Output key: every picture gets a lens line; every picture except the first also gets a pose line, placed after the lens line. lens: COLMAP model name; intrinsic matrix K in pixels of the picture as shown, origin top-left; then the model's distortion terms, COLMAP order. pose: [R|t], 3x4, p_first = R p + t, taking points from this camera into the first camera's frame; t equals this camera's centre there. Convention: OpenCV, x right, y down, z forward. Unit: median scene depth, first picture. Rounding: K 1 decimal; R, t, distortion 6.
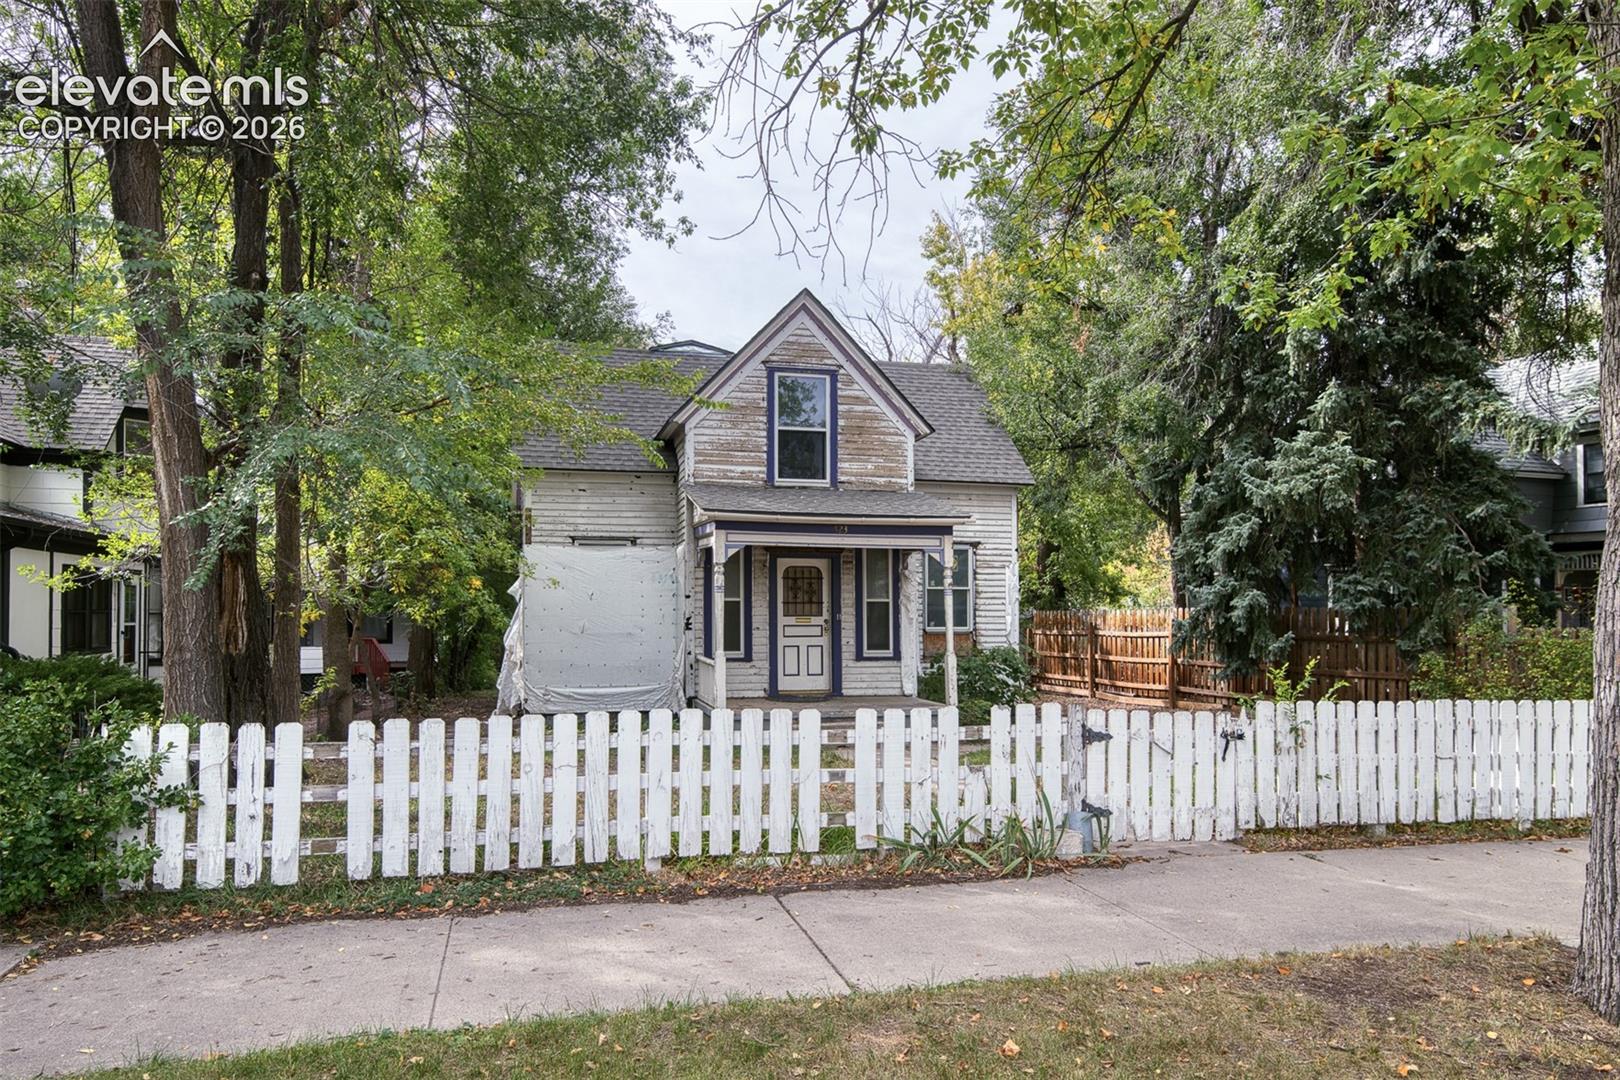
lens RADIAL K [[1022.9, 0, 810.3], [0, 1022.9, 556.3], [0, 0, 1]] dist [0.031024, 0.000132]
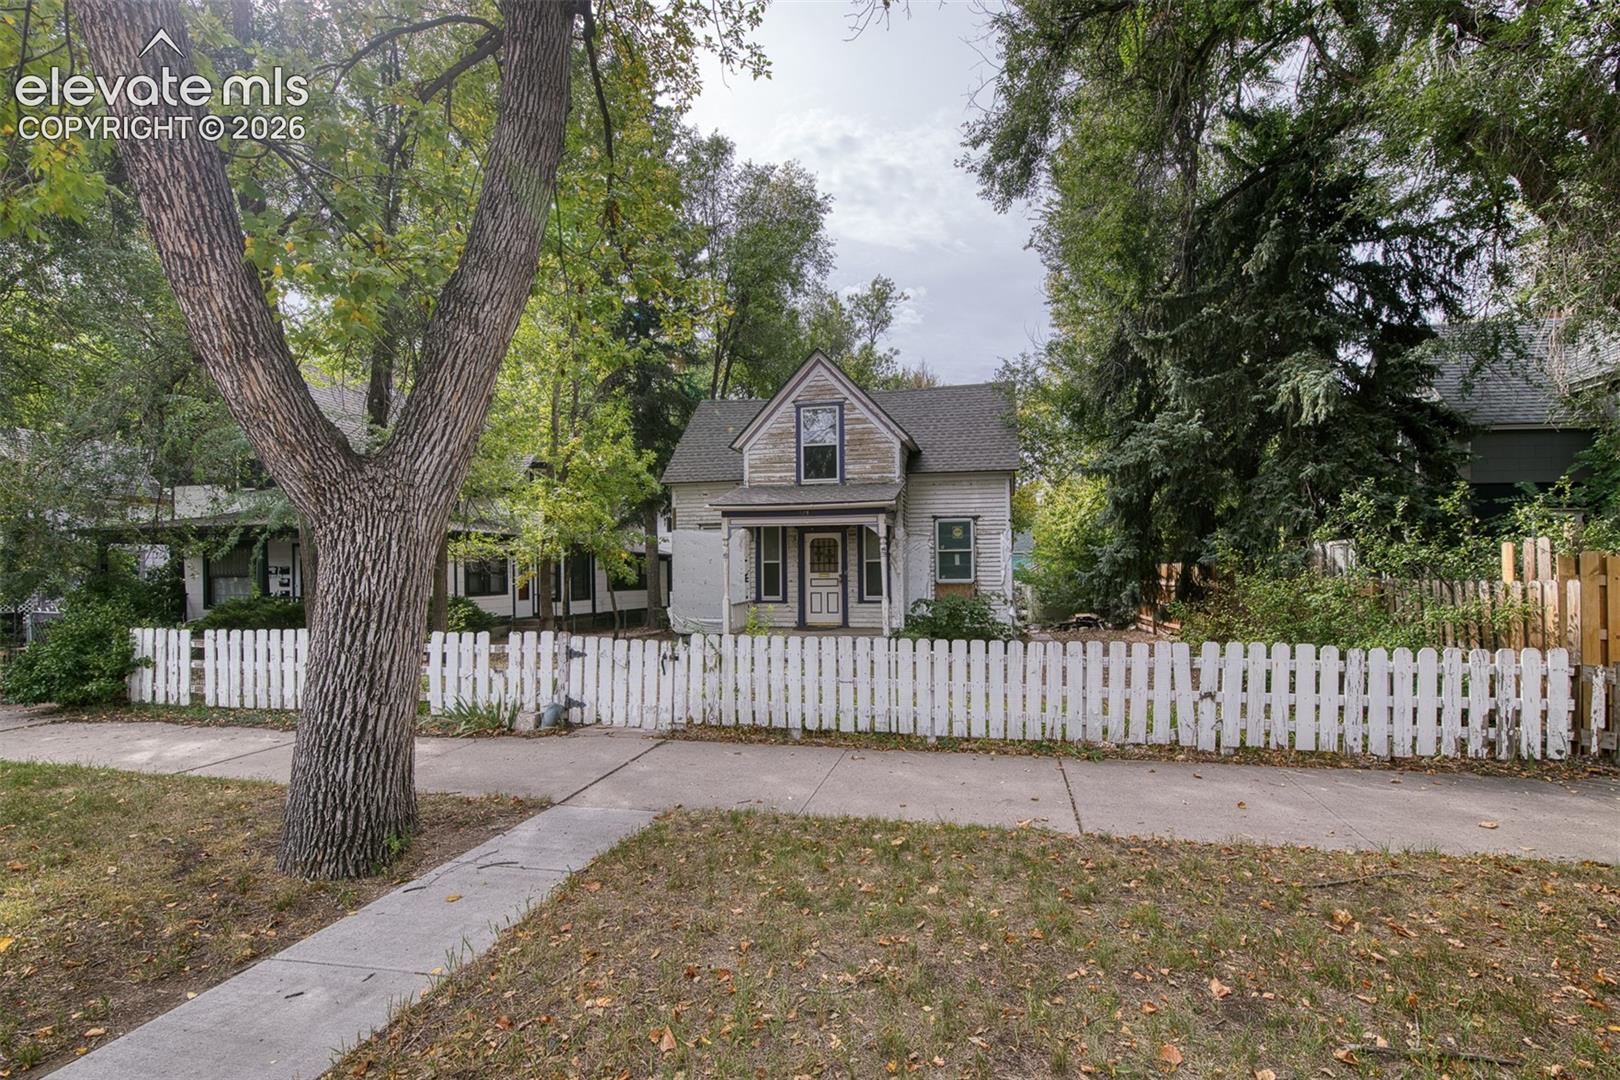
lens RADIAL K [[707.5, 0, 810.7], [0, 707.5, 535.9], [0, 0, 1]] dist [0.001235, -0.000220]
pose [[0.902713, -0.030514, -0.429159, 0.421770], [0.034397, 0.999407, 0.001294, 0.004353], [0.428865, -0.015930, 0.903228, 0.082075]]
